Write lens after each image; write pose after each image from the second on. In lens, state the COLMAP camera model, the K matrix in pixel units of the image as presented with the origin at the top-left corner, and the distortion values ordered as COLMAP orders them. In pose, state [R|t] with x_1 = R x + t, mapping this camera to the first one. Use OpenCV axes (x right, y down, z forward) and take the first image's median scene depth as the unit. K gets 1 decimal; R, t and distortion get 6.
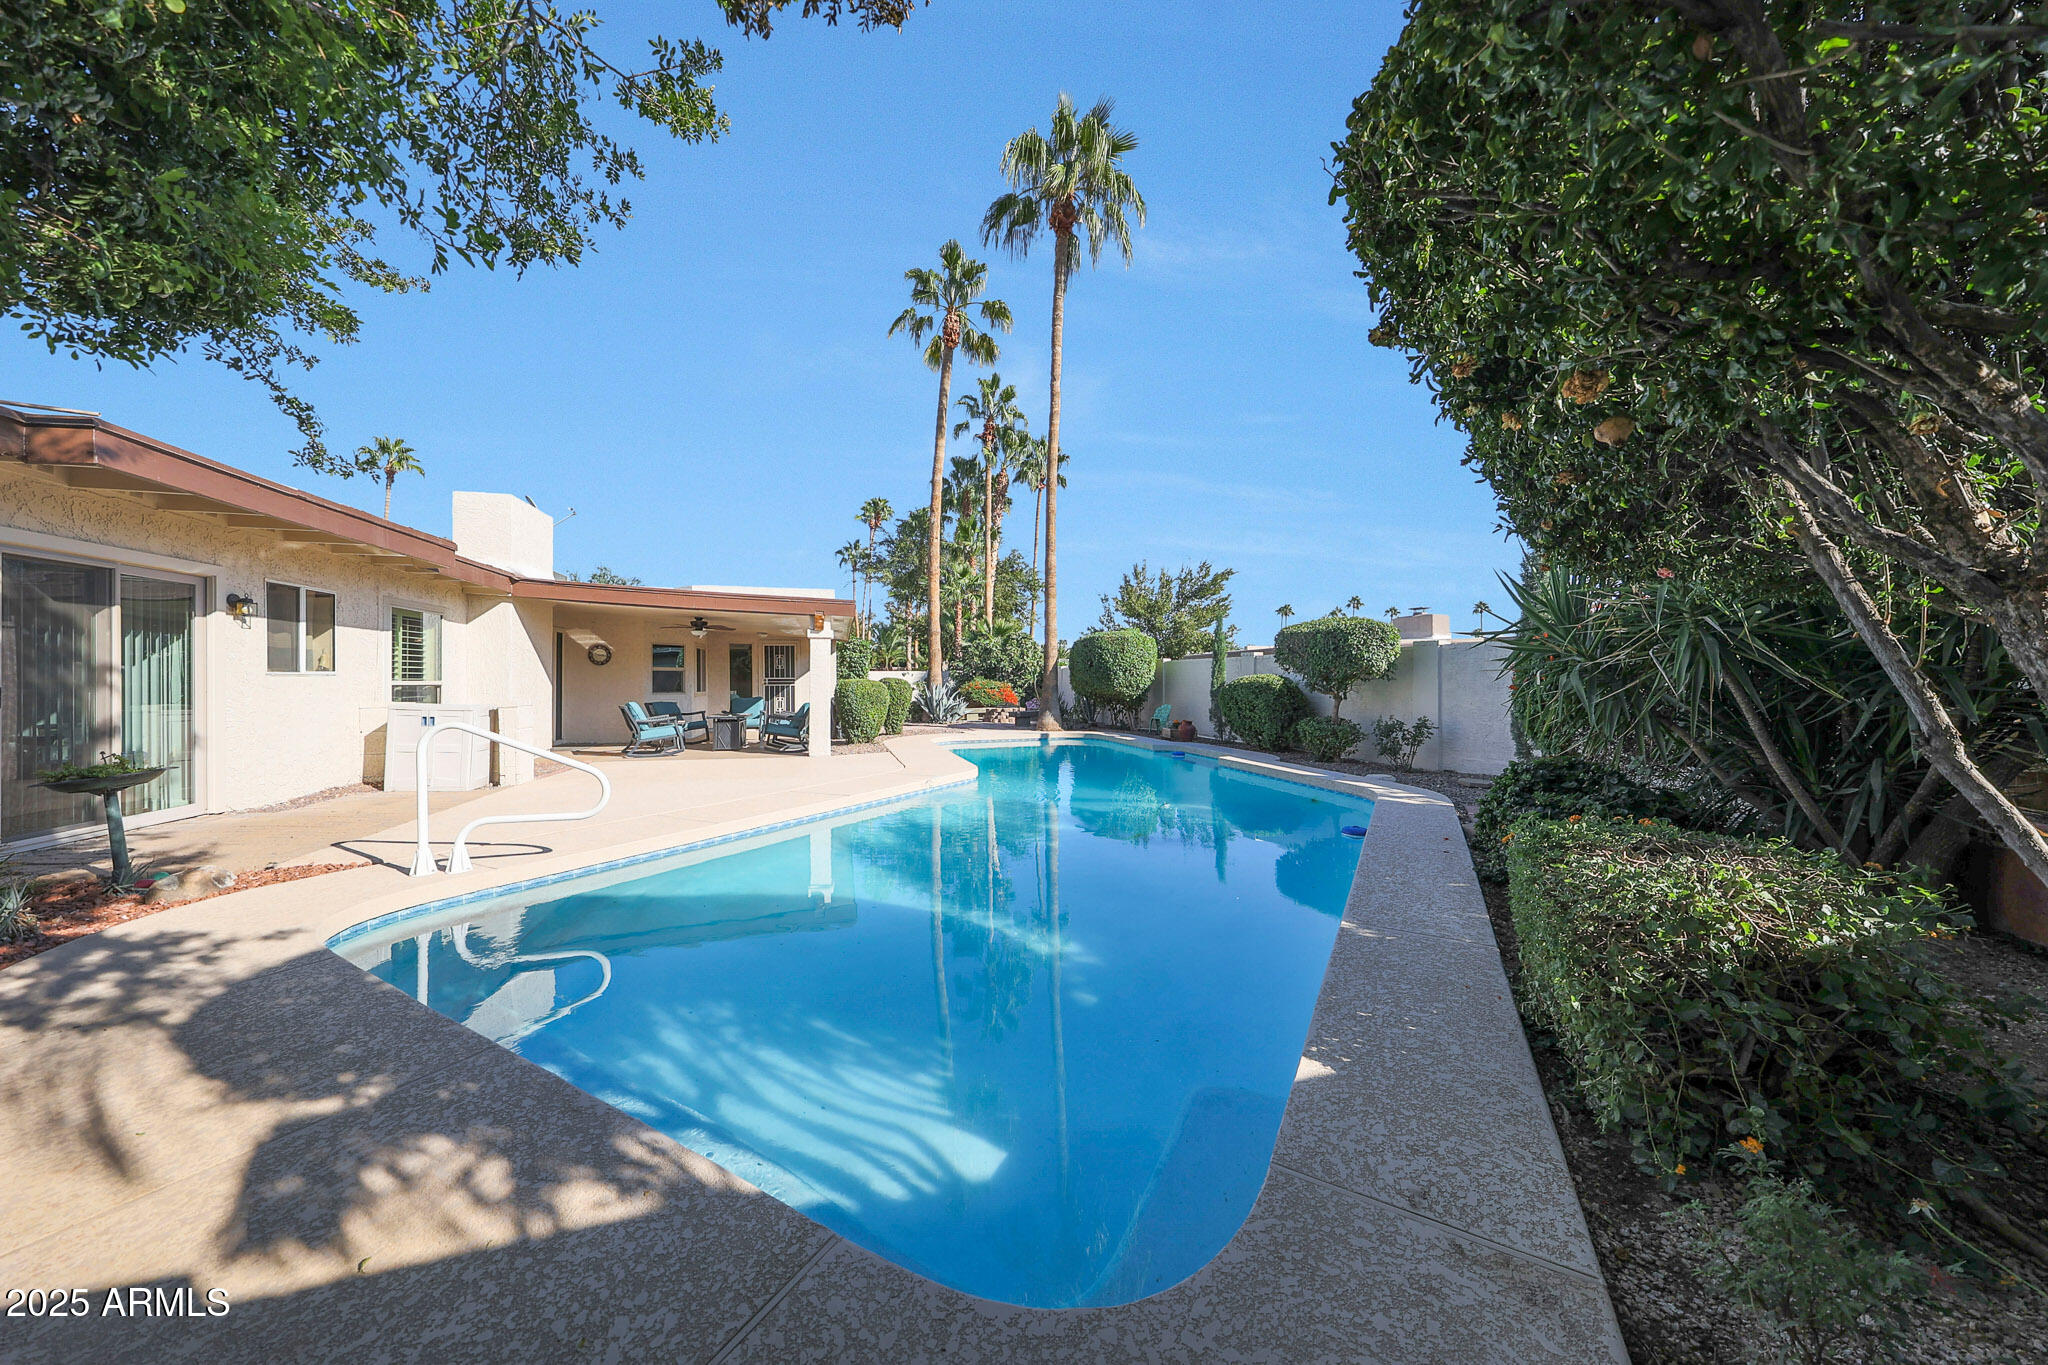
lens RADIAL K [[654.7, 0, 1026.2], [0, 654.7, 679.6], [0, 0, 1]] dist [0.002385, 0.000224]
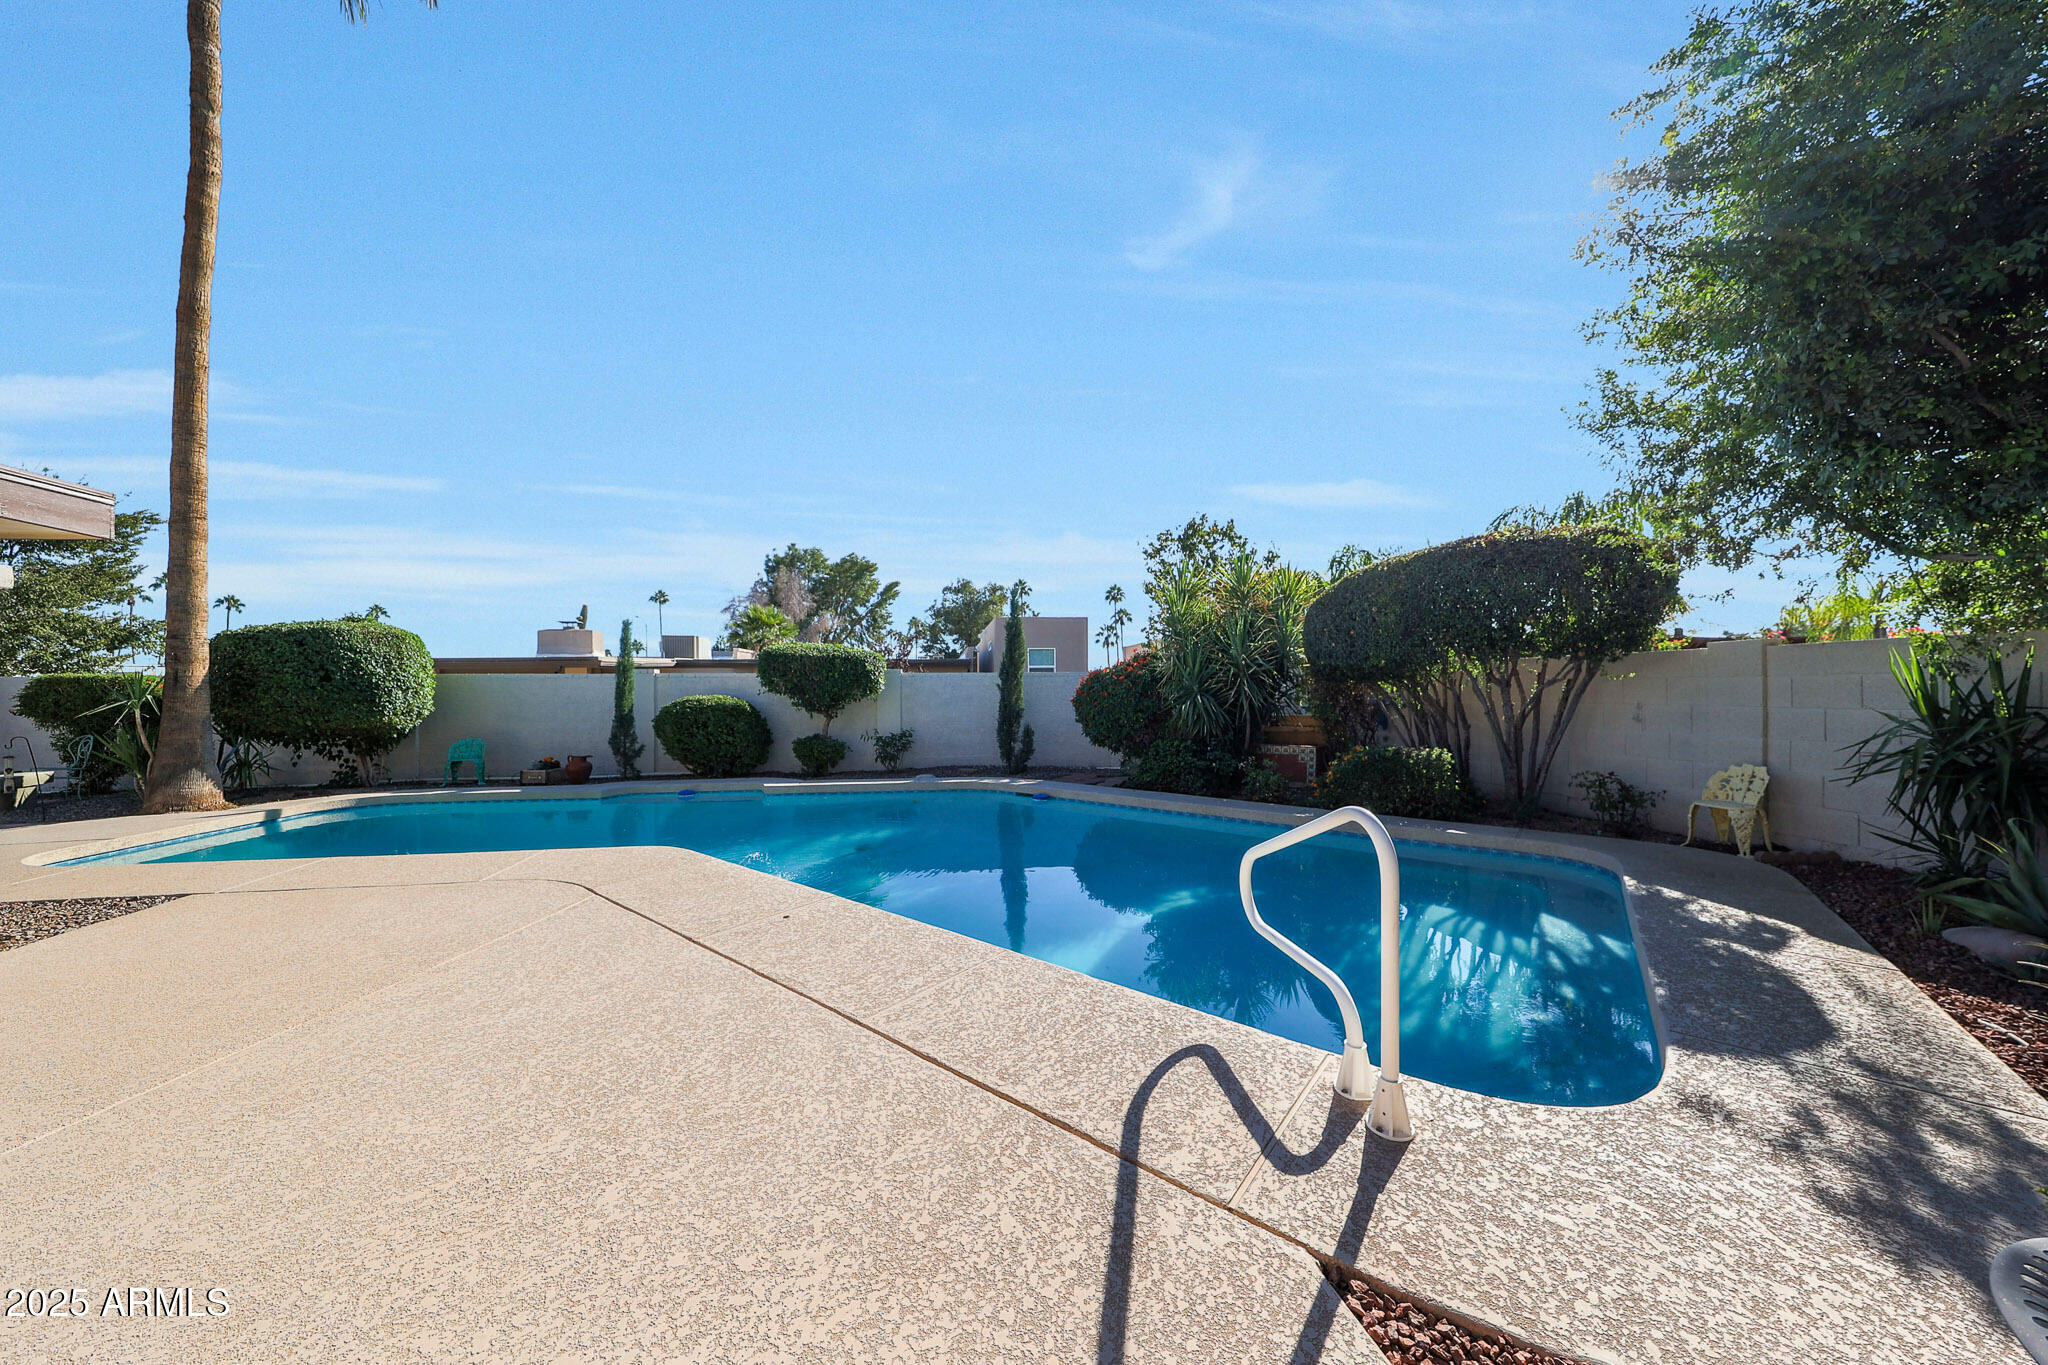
lens RADIAL K [[654.7, 0, 1038.7], [0, 654.7, 687.6], [0, 0, 1]] dist [0.002385, 0.000224]
pose [[0.175463, 0.009025, 0.984445, -2.272166], [0.001511, 0.999954, -0.009437, -0.045462], [-0.984485, 0.003144, 0.175441, 1.836998]]
